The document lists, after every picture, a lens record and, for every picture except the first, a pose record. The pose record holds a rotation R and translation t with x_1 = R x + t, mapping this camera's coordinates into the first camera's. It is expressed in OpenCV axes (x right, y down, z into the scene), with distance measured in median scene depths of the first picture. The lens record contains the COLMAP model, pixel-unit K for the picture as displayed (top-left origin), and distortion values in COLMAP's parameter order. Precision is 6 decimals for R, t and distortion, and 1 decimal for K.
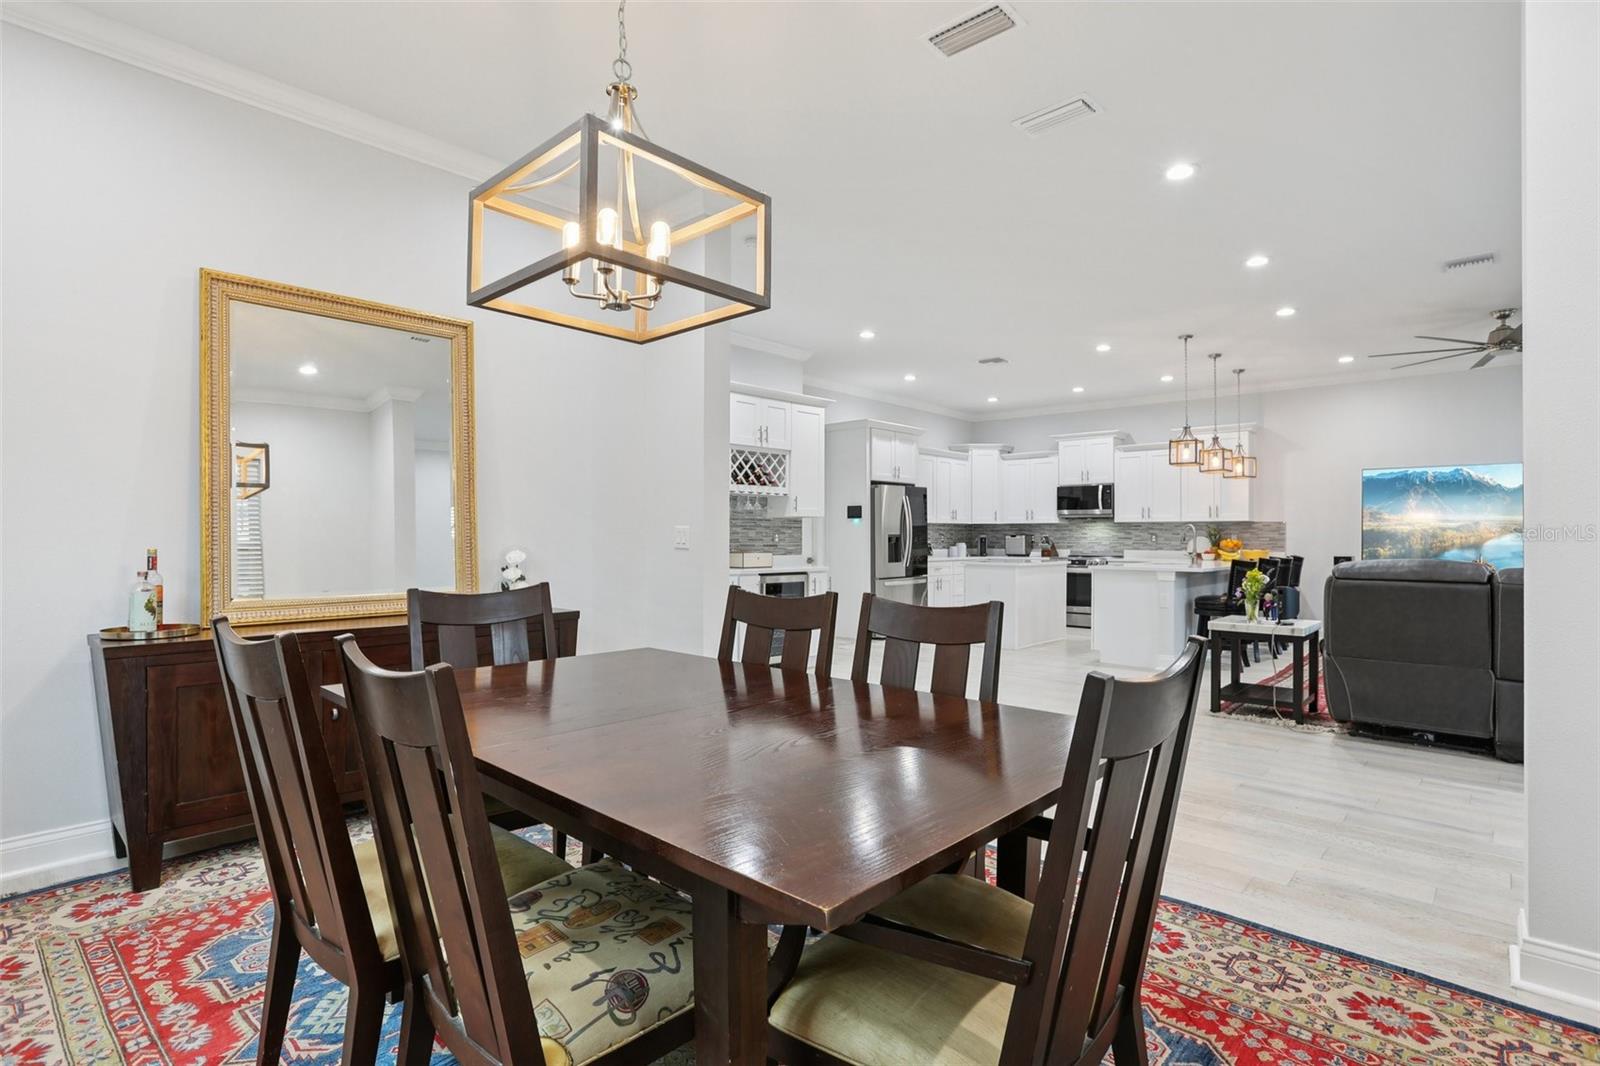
lens RADIAL K [[772.6, 0, 800.0], [0, 772.6, 533.0], [0, 0, 1]] dist [-0.062102, 0.022268]
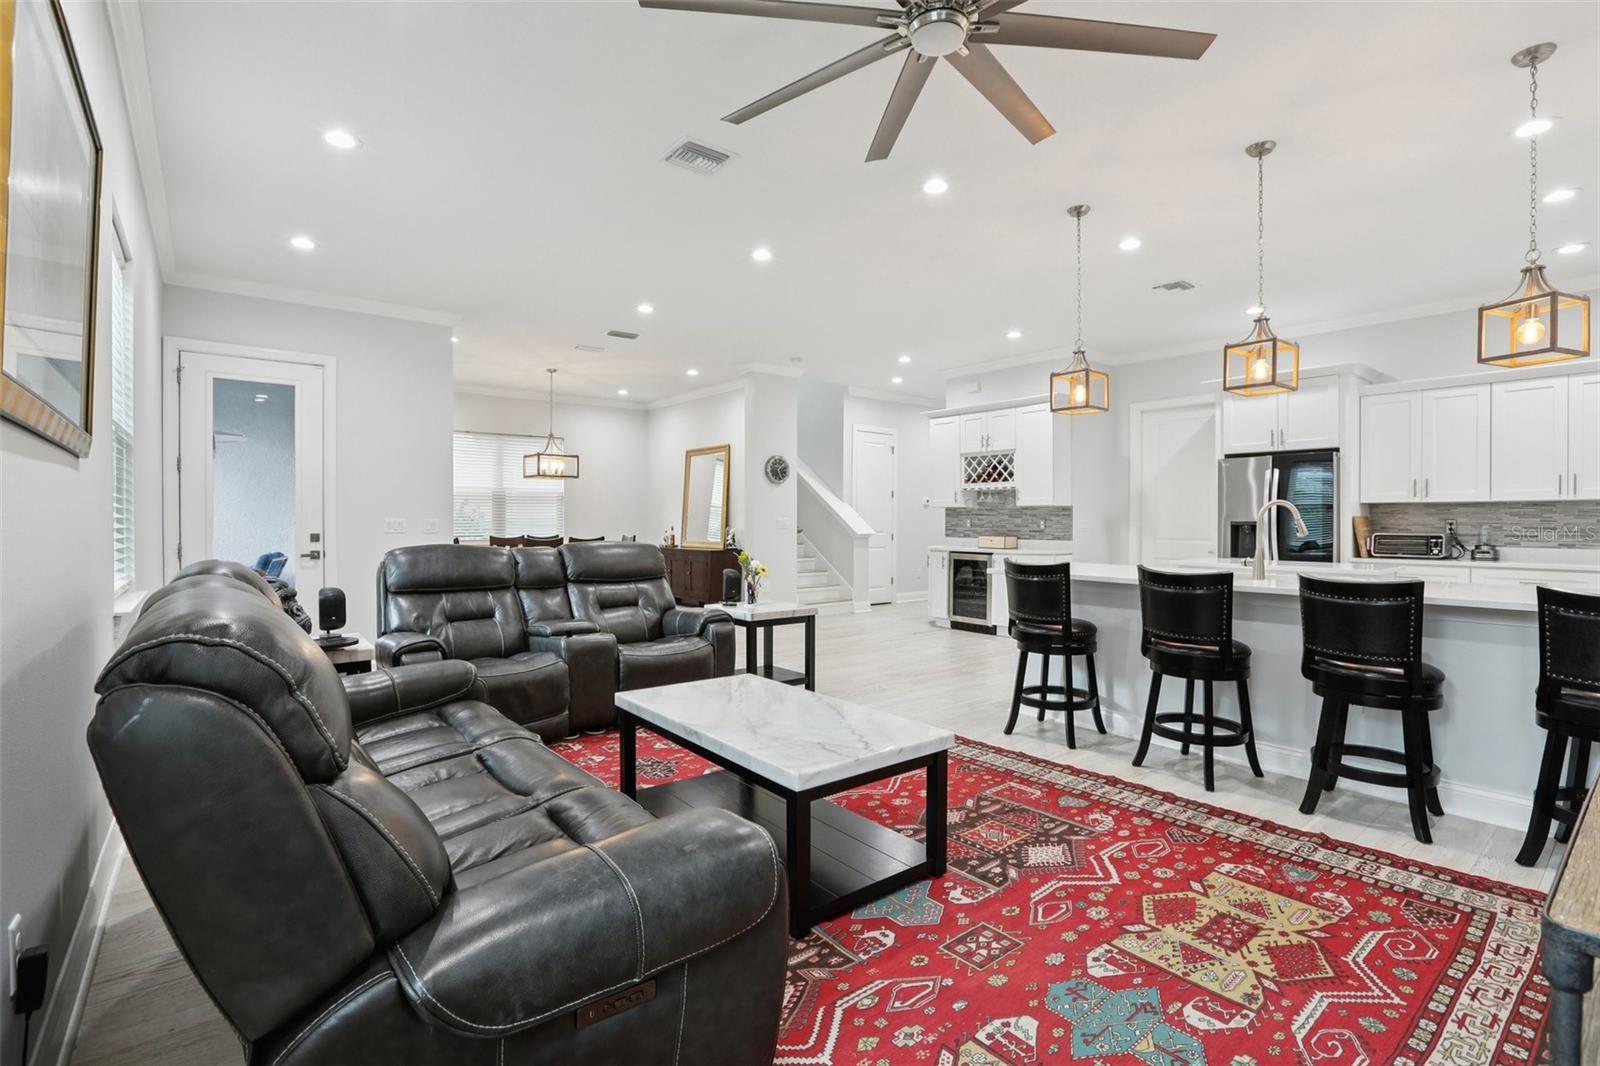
lens RADIAL K [[740.0, 0, 799.8], [0, 740.0, 529.2], [0, 0, 1]] dist [-0.057361, 0.022488]
pose [[-0.140445, 0.008631, -0.990051, 0.861352], [0.001873, 0.999963, 0.008452, 0.002601], [0.990087, -0.000668, -0.140456, 0.634416]]
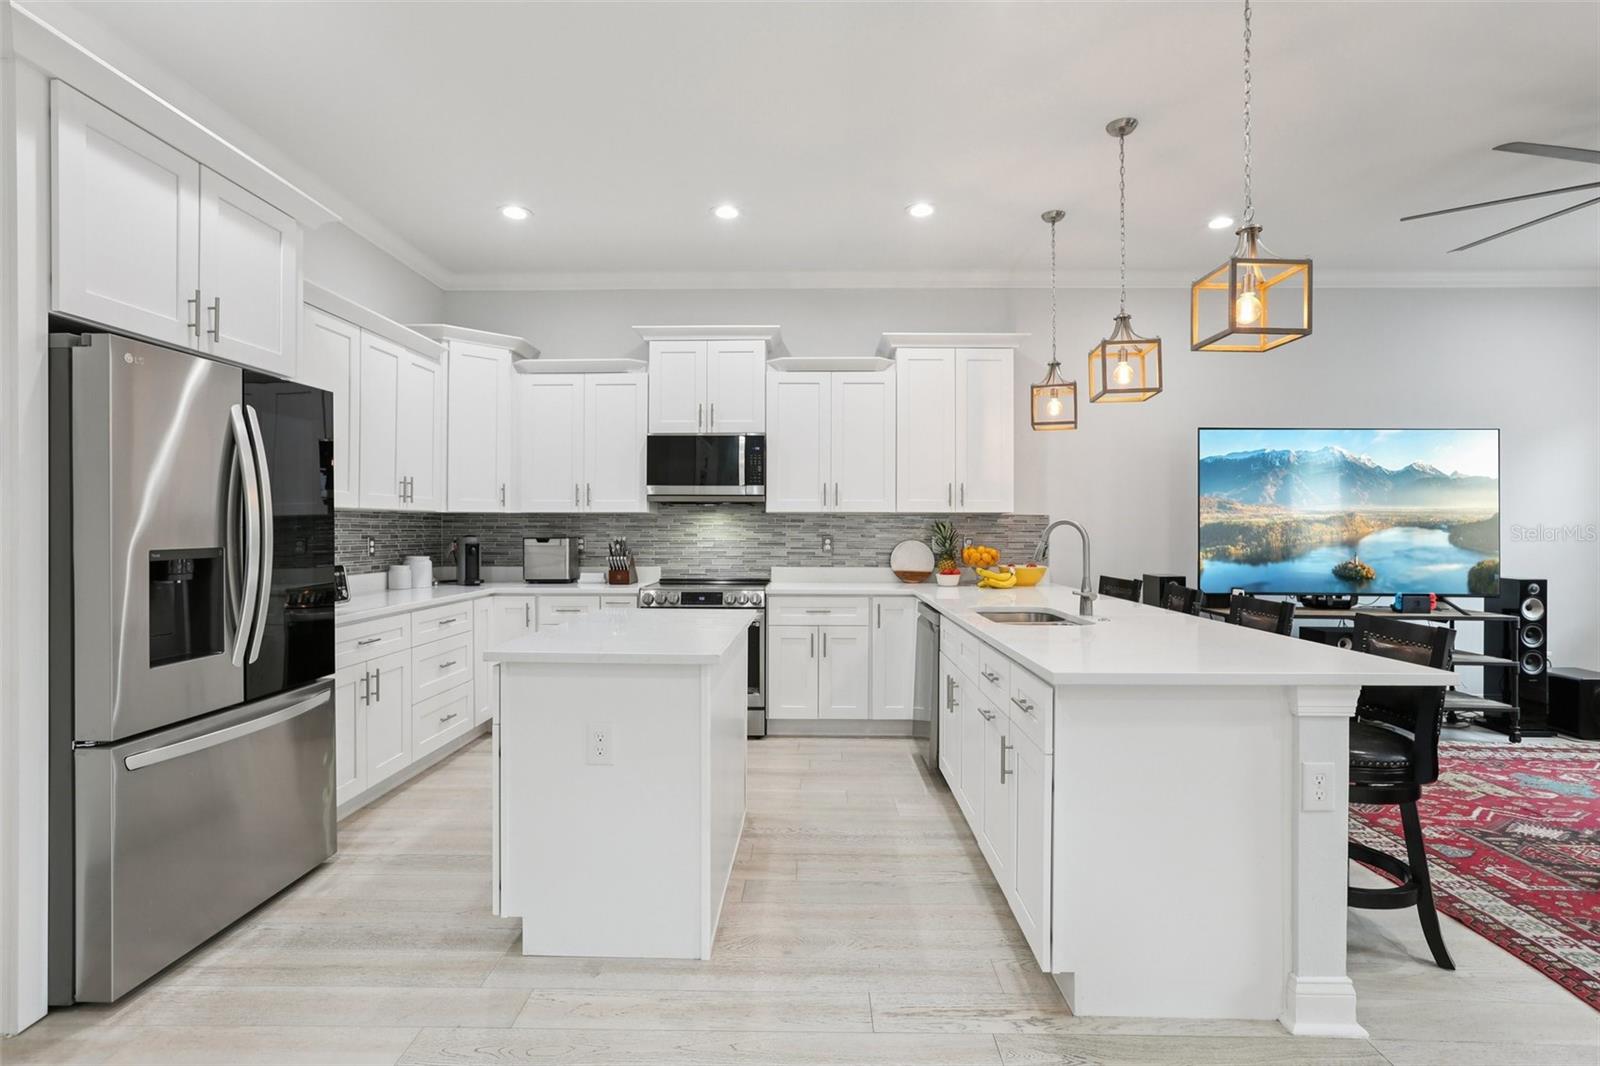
lens RADIAL K [[775.1, 0, 803.5], [0, 775.1, 523.3], [0, 0, 1]] dist [-0.033719, 0.021103]
pose [[0.746240, 0.003586, 0.665667, 0.101954], [-0.003060, 0.999993, -0.001957, -0.006545], [-0.665669, -0.000577, 0.746246, 0.651492]]
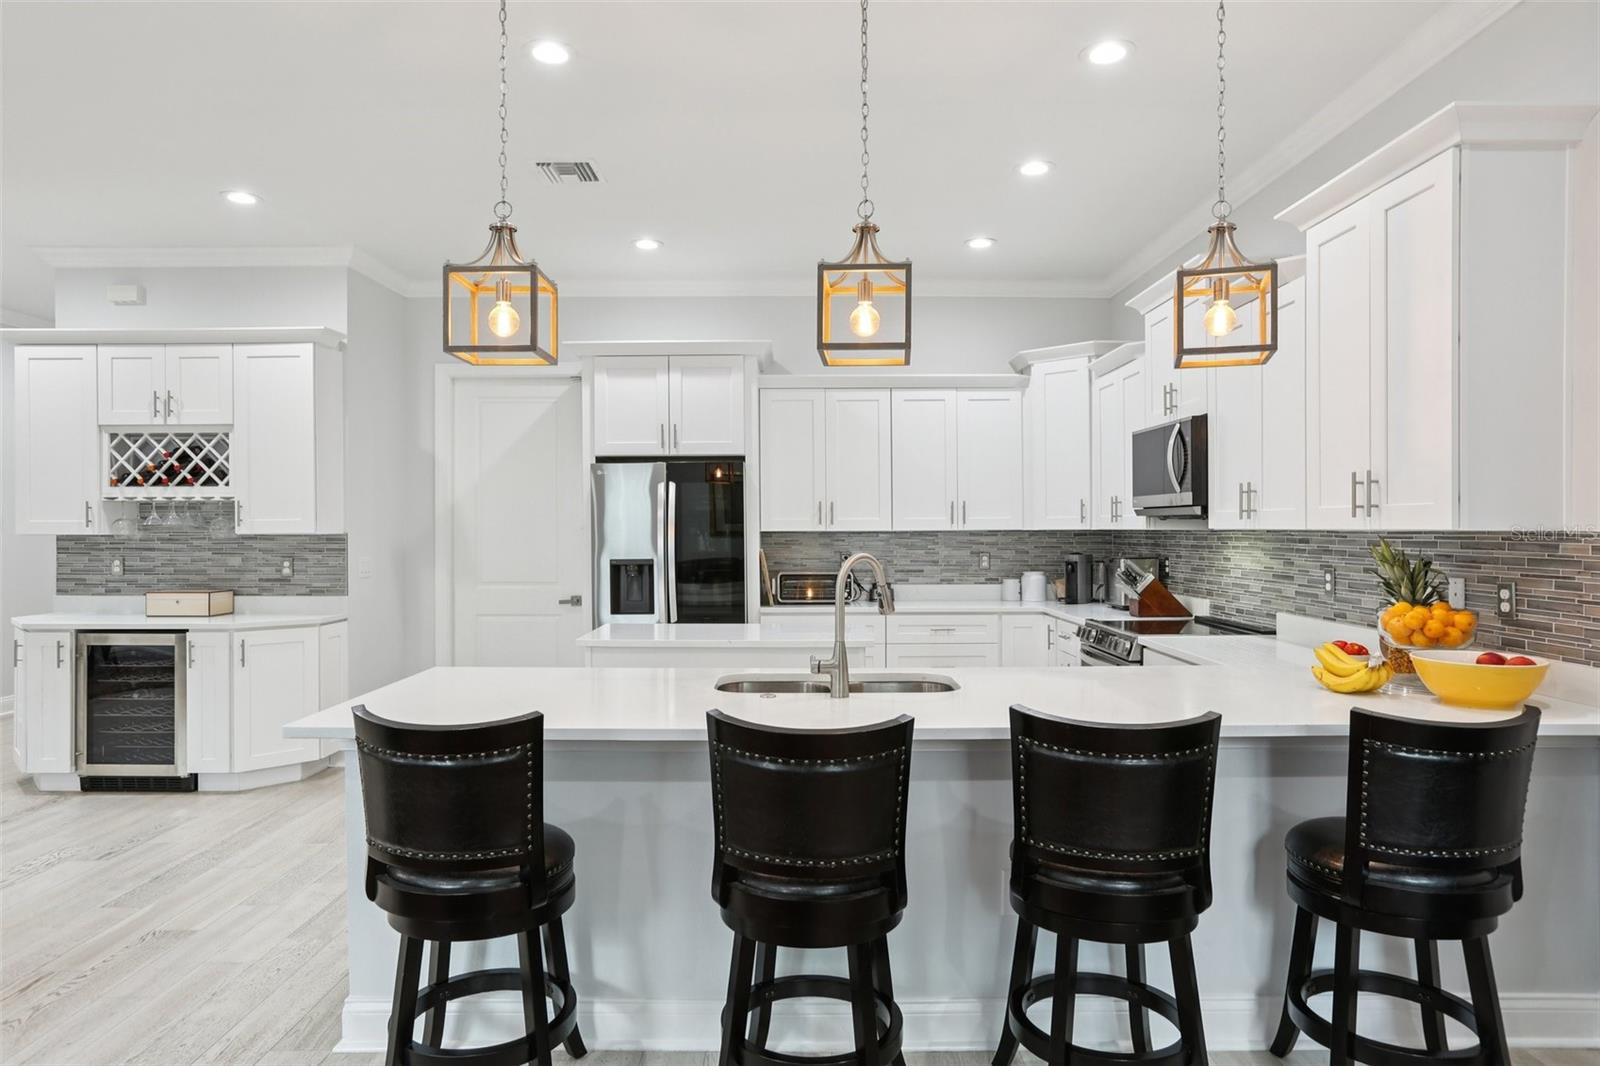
lens RADIAL K [[979.9, 0, 799.7], [0, 979.9, 530.1], [0, 0, 1]] dist [-0.044642, 0.053171]
pose [[0.679151, -0.003041, -0.733992, 0.644461], [0.008673, 0.999955, 0.003881, -0.018173], [0.733947, -0.009002, 0.679147, 0.615396]]
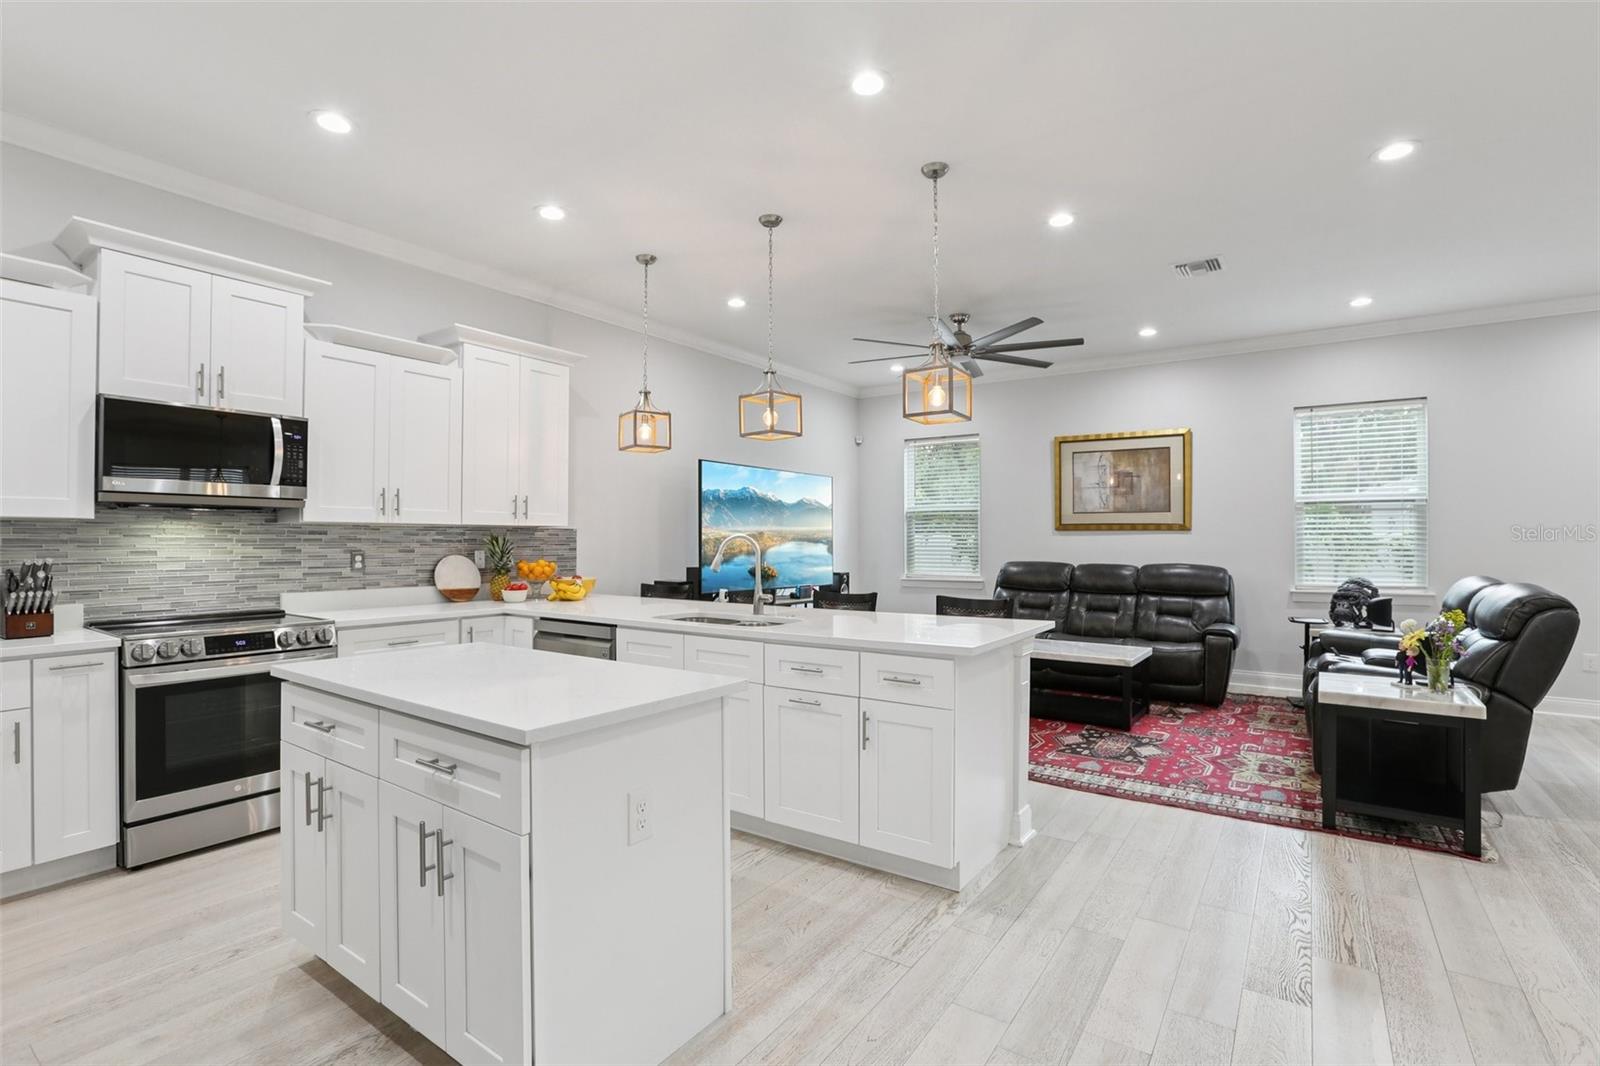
lens RADIAL K [[740.0, 0, 799.8], [0, 740.0, 529.2], [0, 0, 1]] dist [-0.057361, 0.022488]
pose [[-0.138480, 0.011873, 0.990294, 0.026179], [-0.004671, 0.999909, -0.012642, -0.007578], [-0.990354, -0.006377, -0.138412, 0.862097]]
